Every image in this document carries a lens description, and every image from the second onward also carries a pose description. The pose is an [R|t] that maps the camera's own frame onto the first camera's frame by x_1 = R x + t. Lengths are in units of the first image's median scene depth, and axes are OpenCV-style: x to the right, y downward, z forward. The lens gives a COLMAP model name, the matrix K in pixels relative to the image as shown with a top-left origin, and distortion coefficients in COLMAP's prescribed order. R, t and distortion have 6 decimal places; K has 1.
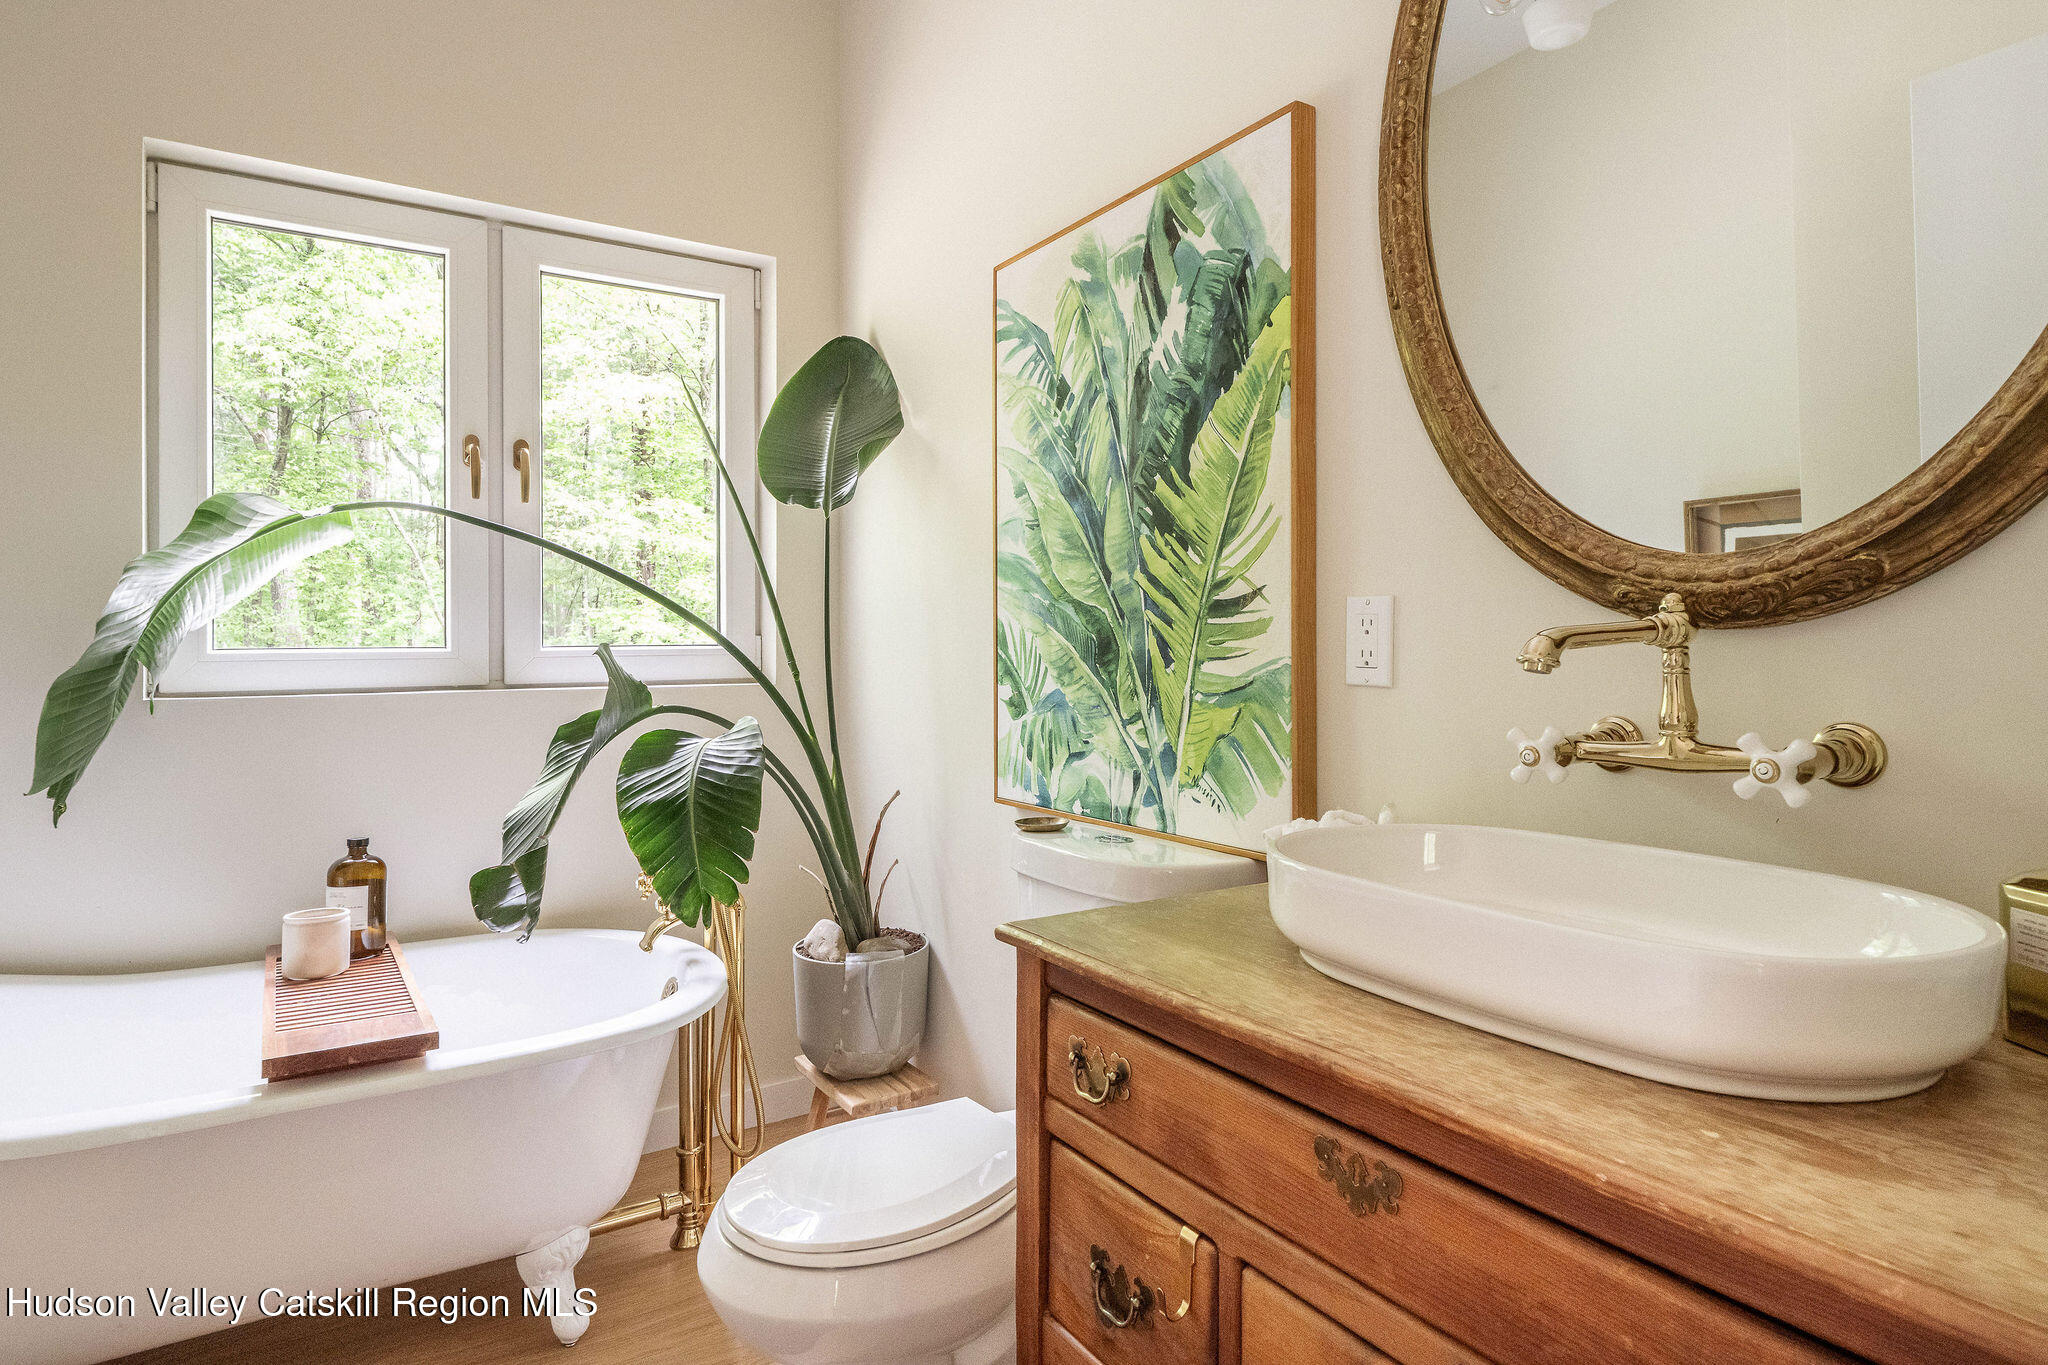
lens RADIAL K [[1118.9, 0, 1022.6], [0, 1118.9, 631.3], [0, 0, 1]] dist [-0.002406, 0.001939]
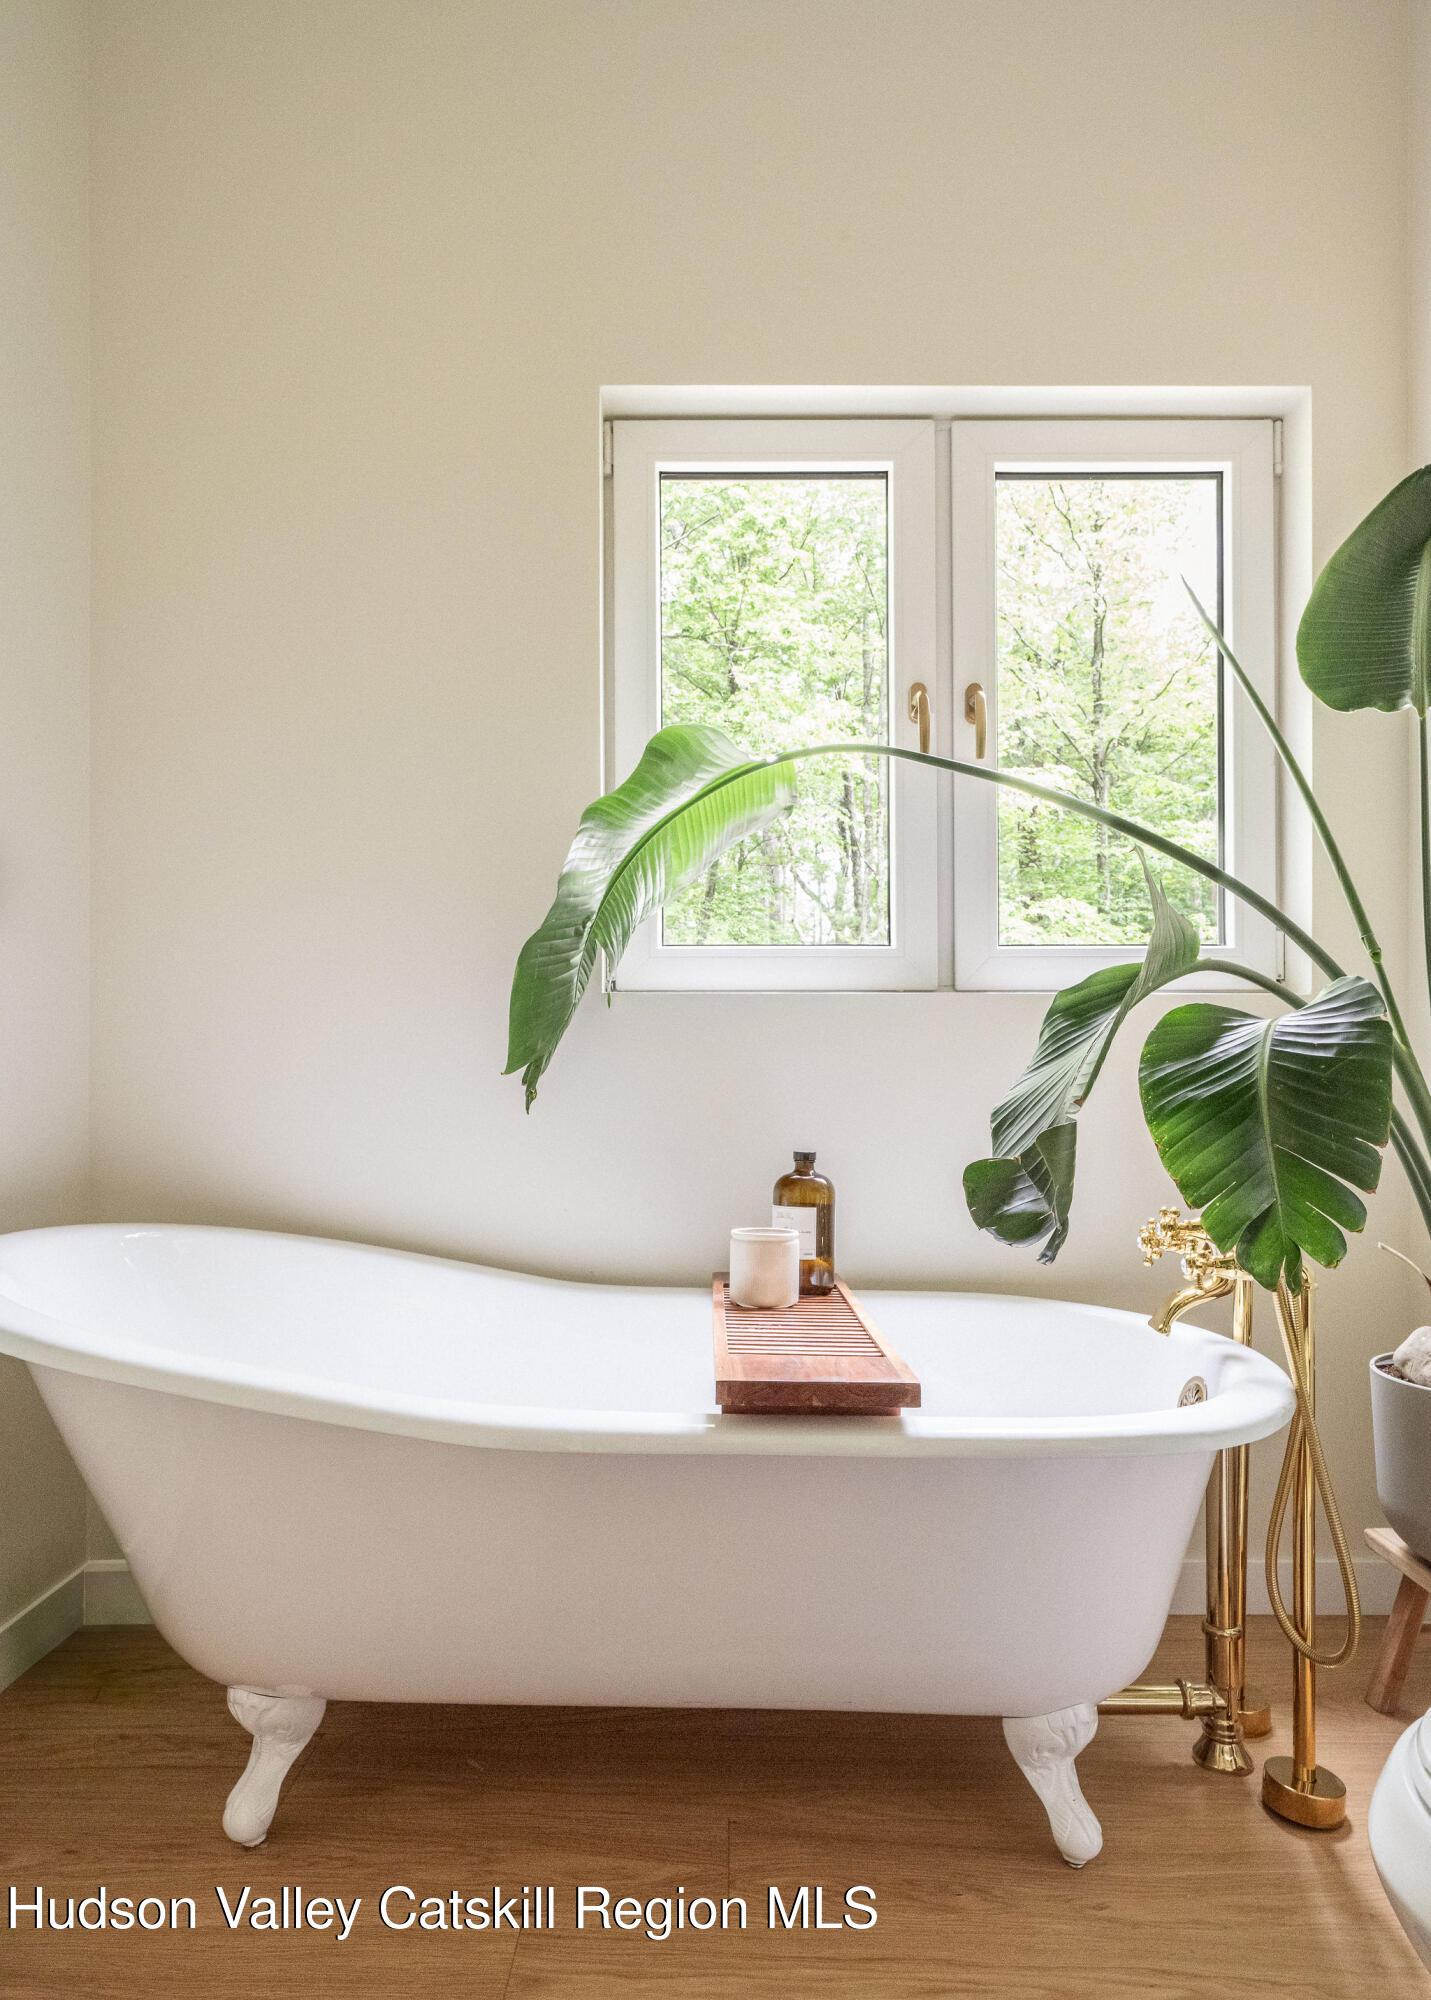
lens RADIAL K [[1341.3, 0, 715.5], [0, 1341.3, 1000.0], [0, 0, 1]] dist [-0.003227, 0.000884]
pose [[0.832702, 0.000655, -0.553721, -0.109452], [0.002583, 0.999984, 0.005067, 0.075598], [0.553715, -0.005649, 0.832687, 0.150011]]
